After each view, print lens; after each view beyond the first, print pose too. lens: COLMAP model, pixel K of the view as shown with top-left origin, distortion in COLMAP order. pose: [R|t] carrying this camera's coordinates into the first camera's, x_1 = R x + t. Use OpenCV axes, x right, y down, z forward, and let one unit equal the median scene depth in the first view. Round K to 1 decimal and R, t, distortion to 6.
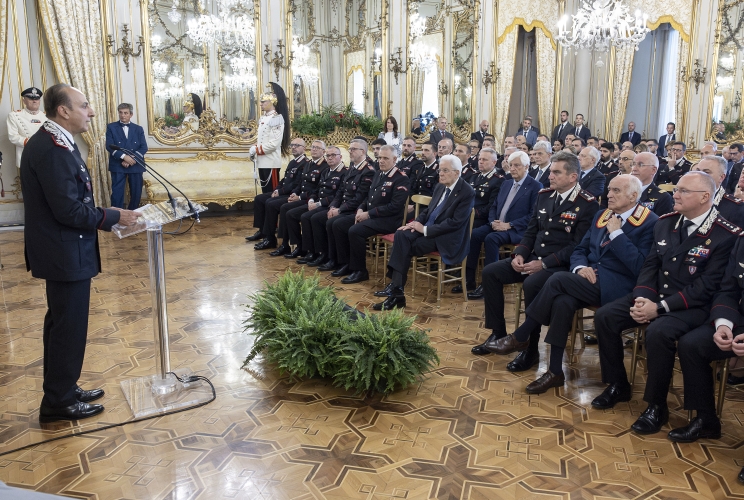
lens RADIAL K [[589.9, 0, 421.3], [0, 589.9, 236.0], [0, 0, 1]] dist [0.010969, -0.009104]
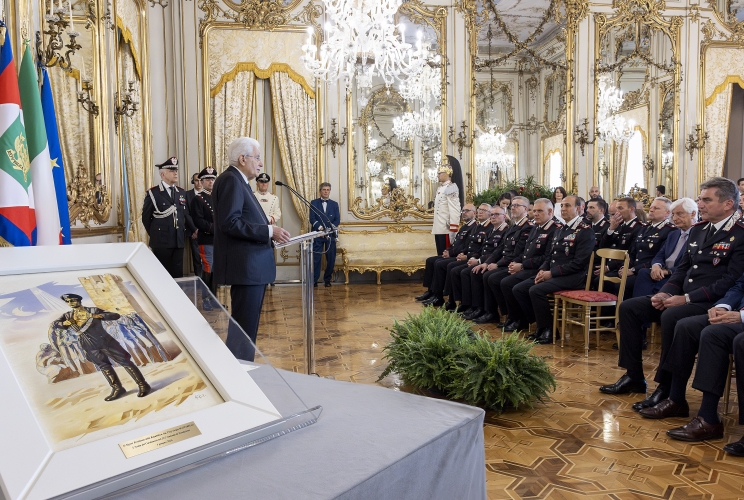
lens RADIAL K [[589.9, 0, 363.3], [0, 589.9, 259.3], [0, 0, 1]] dist [0.010969, -0.009104]
pose [[0.905550, 0.000873, -0.424239, 0.067313], [-0.050497, 0.993111, -0.105743, 0.052716], [0.421223, 0.117178, 0.899355, -0.017923]]
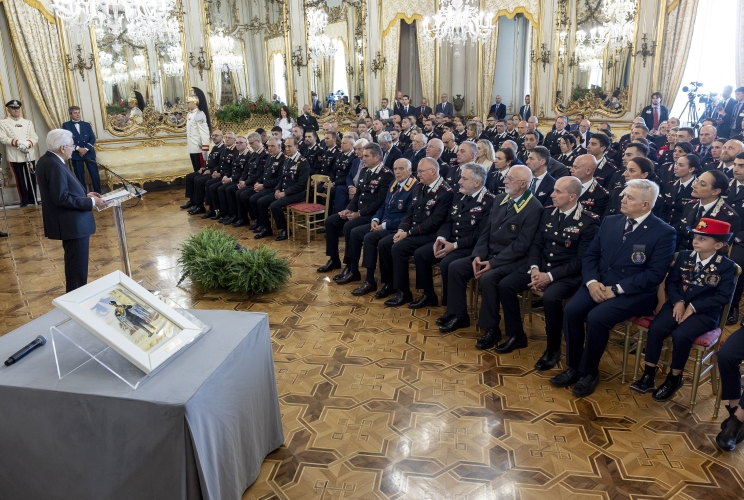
lens RADIAL K [[535.9, 0, 358.3], [0, 535.9, 240.5], [0, 0, 1]] dist [-0.009234, 0.011311]
pose [[0.998887, -0.047125, 0.002059, 0.095542], [0.046792, 0.995457, 0.082924, -0.001598], [-0.005958, -0.082736, 0.996554, -0.223957]]
